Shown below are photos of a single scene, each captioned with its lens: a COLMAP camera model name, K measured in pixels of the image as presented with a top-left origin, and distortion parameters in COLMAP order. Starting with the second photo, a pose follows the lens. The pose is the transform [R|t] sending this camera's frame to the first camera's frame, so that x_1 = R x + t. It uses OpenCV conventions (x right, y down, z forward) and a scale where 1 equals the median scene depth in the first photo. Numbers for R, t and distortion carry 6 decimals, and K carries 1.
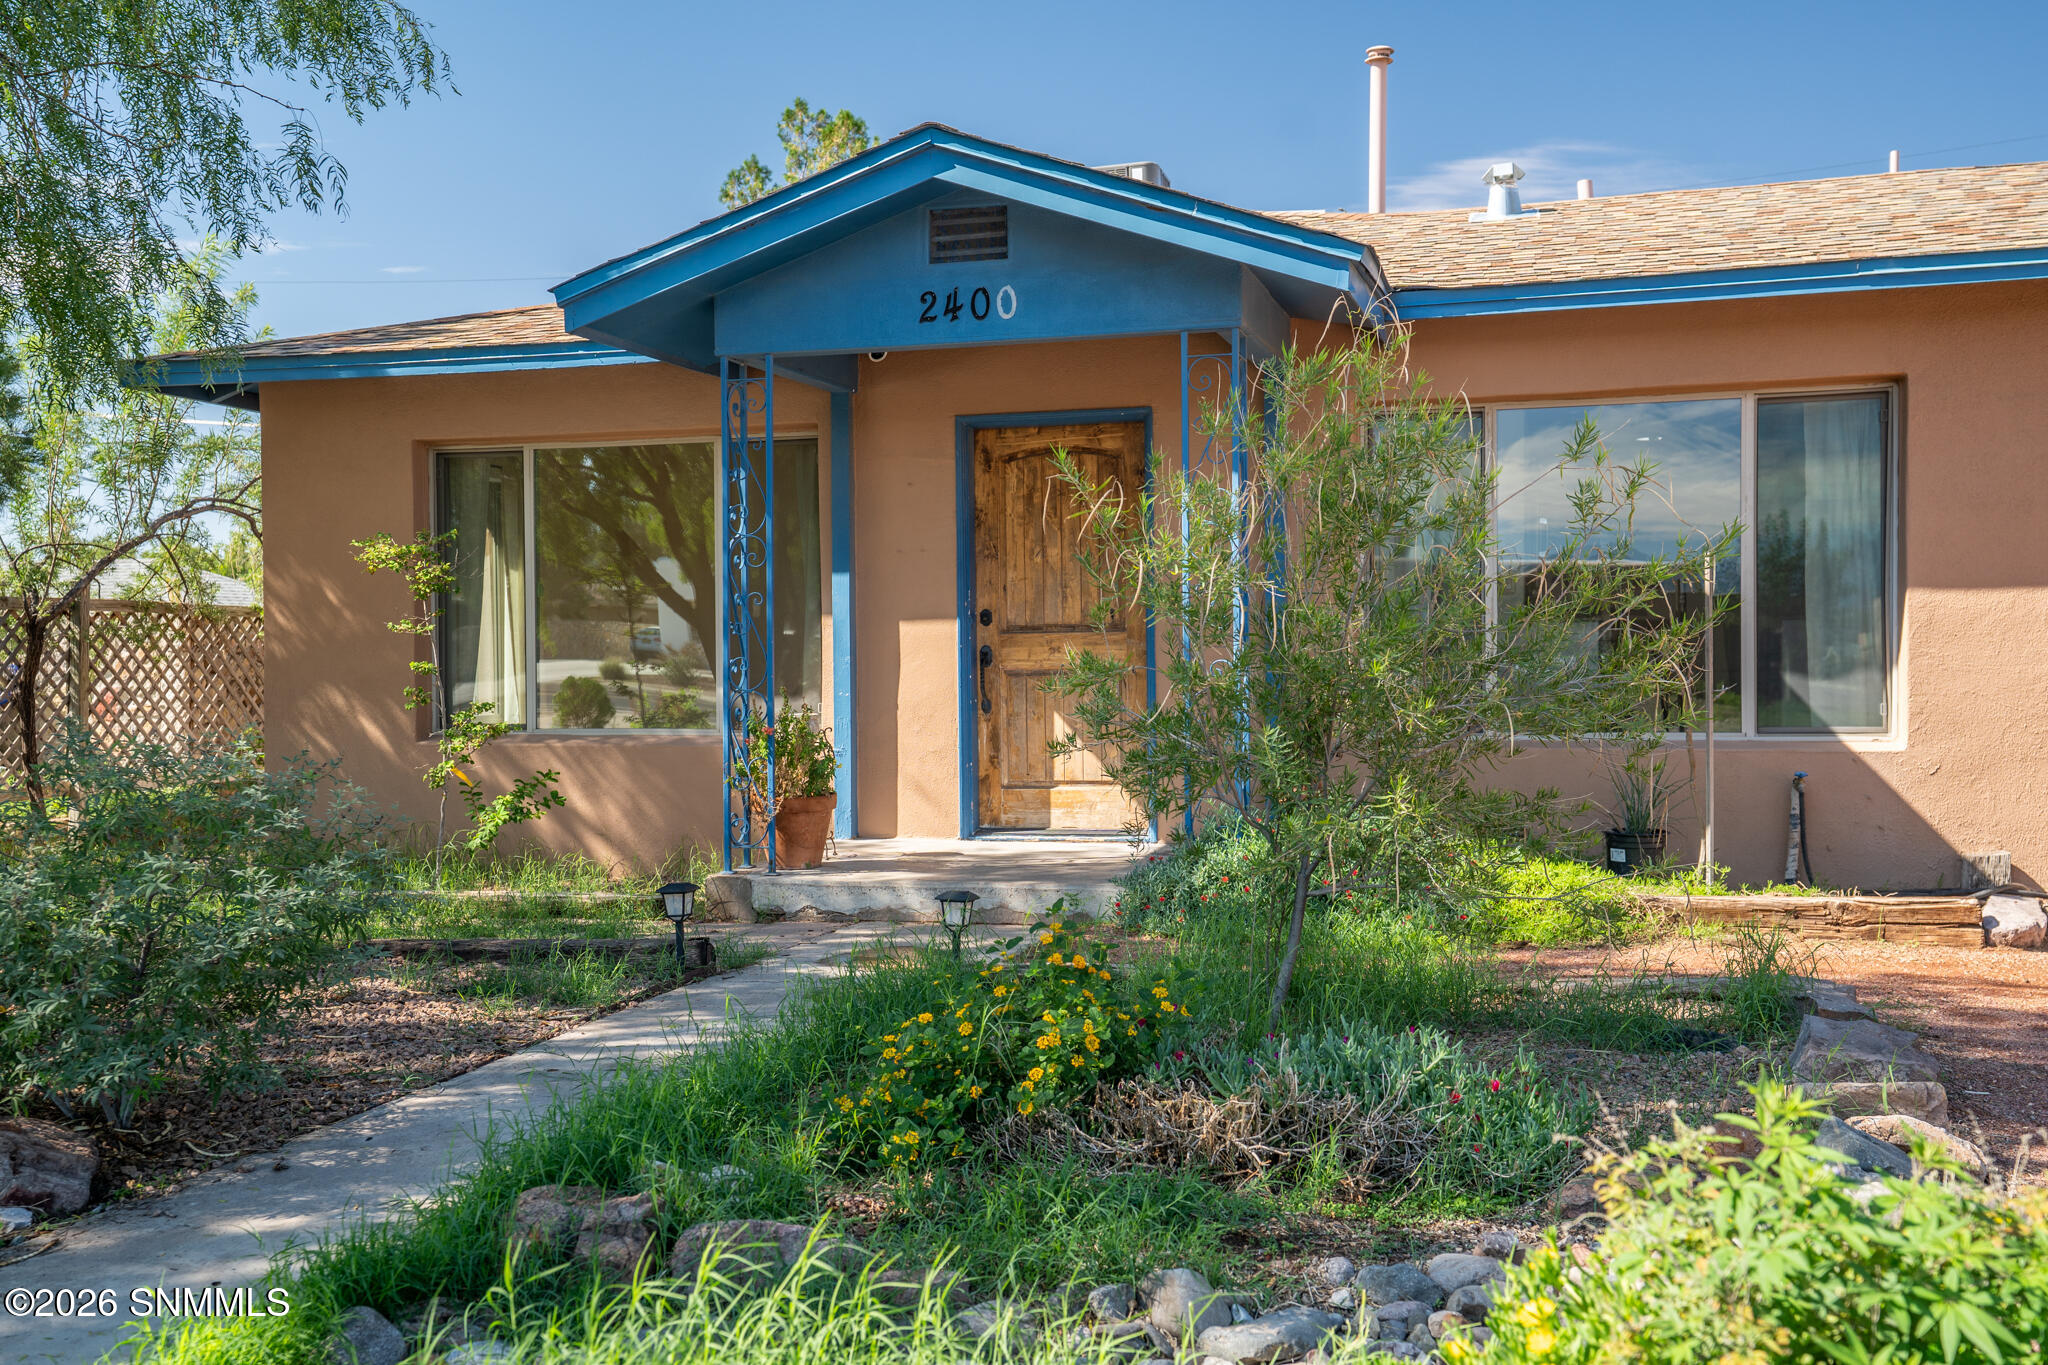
lens RADIAL K [[2203.3, 0, 1037.5], [0, 2203.3, 693.9], [0, 0, 1]] dist [0.112169, 0.000000]
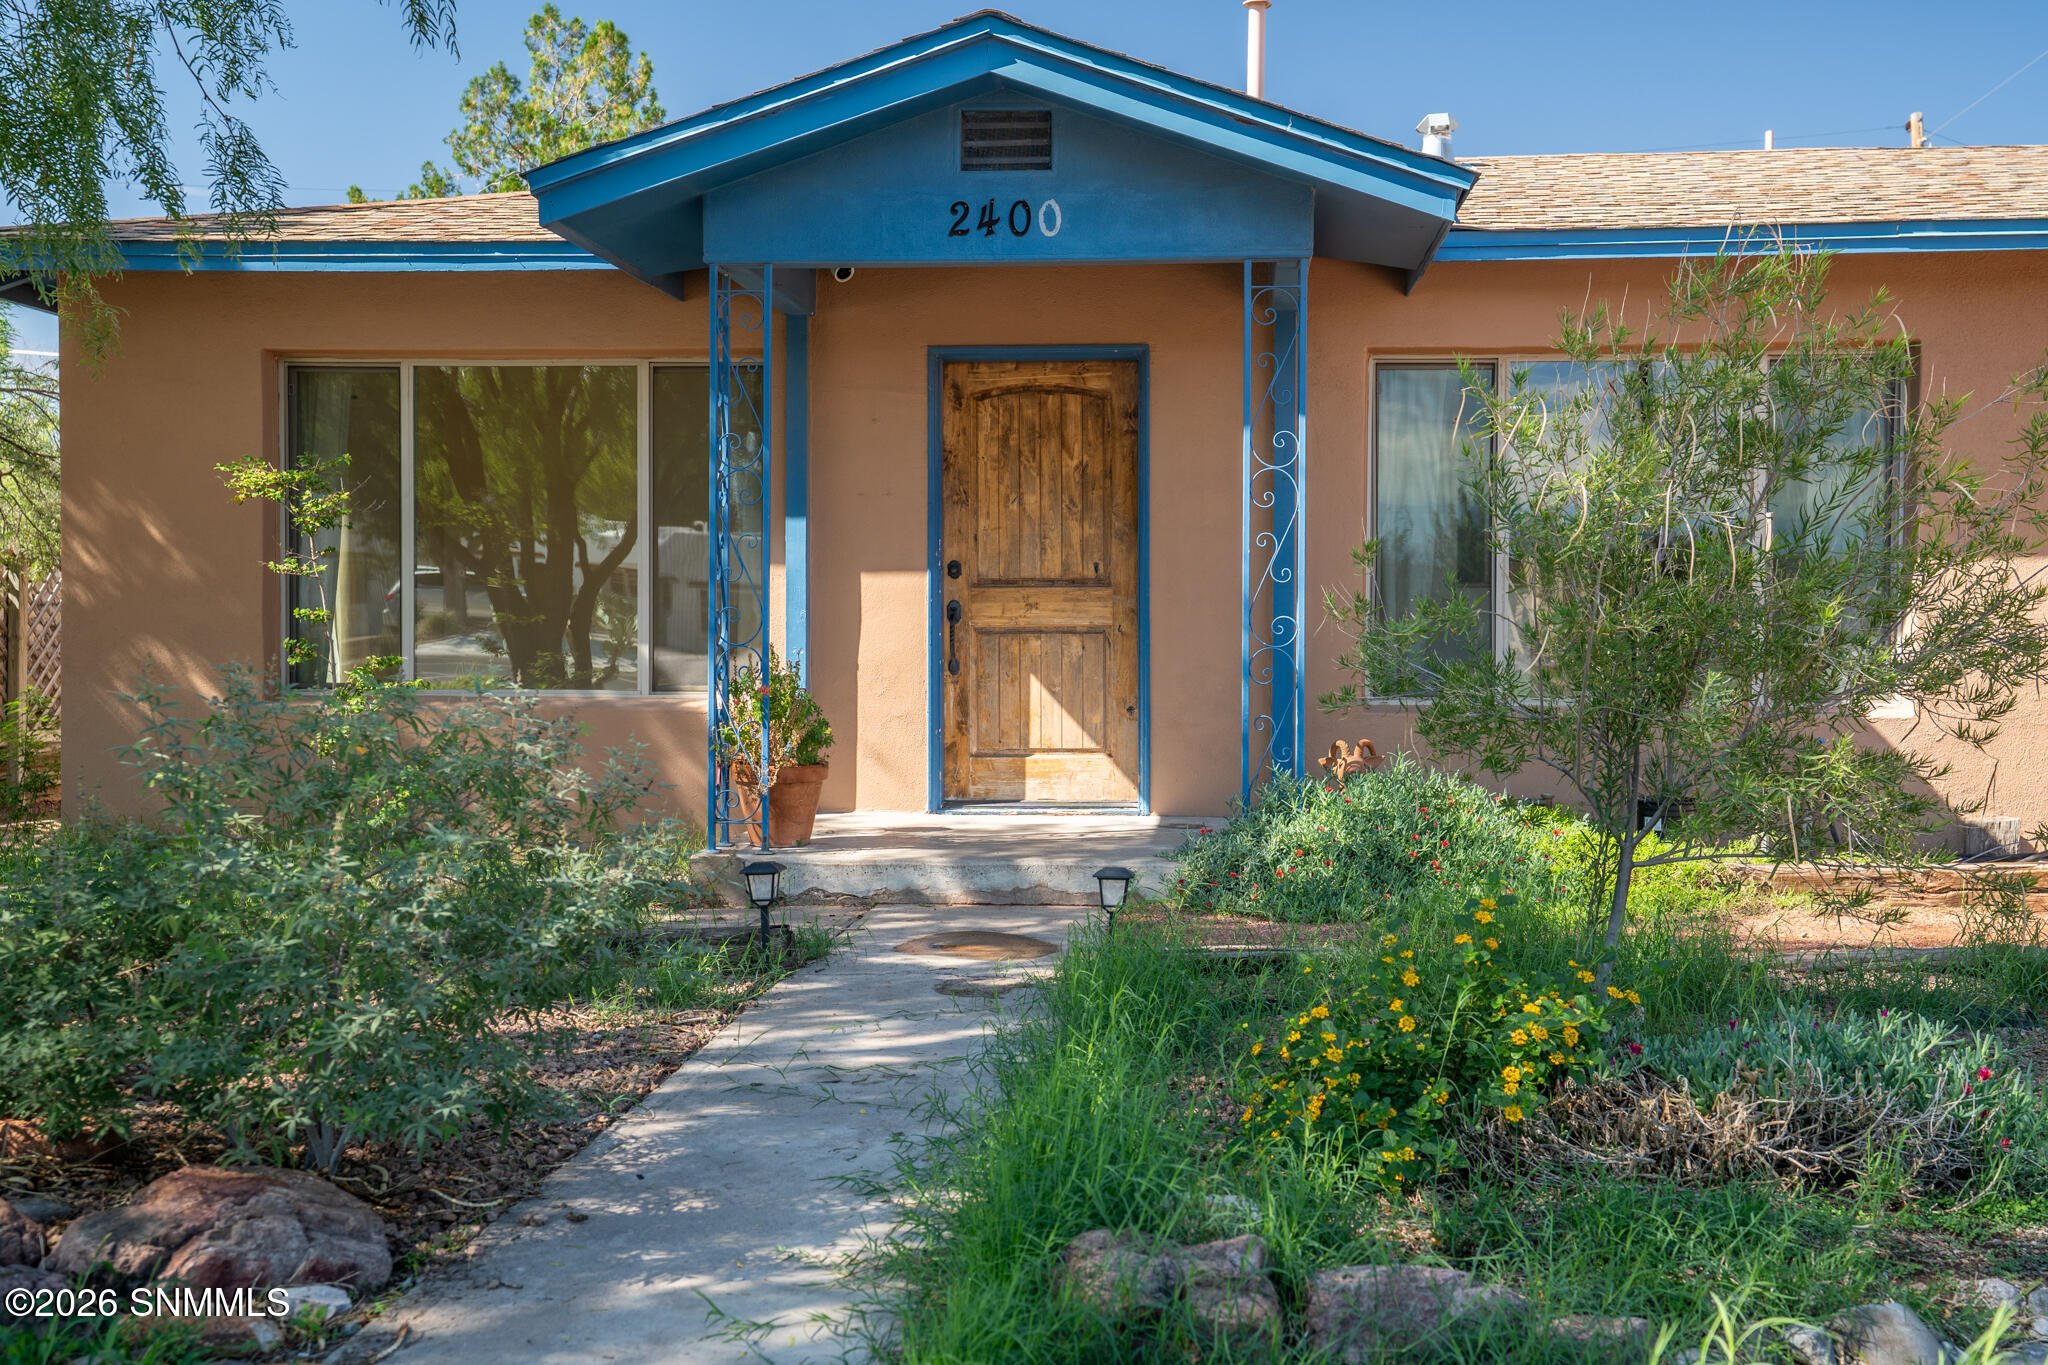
lens RADIAL K [[2203.3, 0, 1015.7], [0, 2203.3, 670.1], [0, 0, 1]] dist [0.112169, 0.000000]
pose [[0.972159, 0.008418, 0.234173, -0.213741], [-0.007579, 0.999961, -0.004482, 0.010870], [-0.234201, 0.002582, 0.972185, 0.110027]]
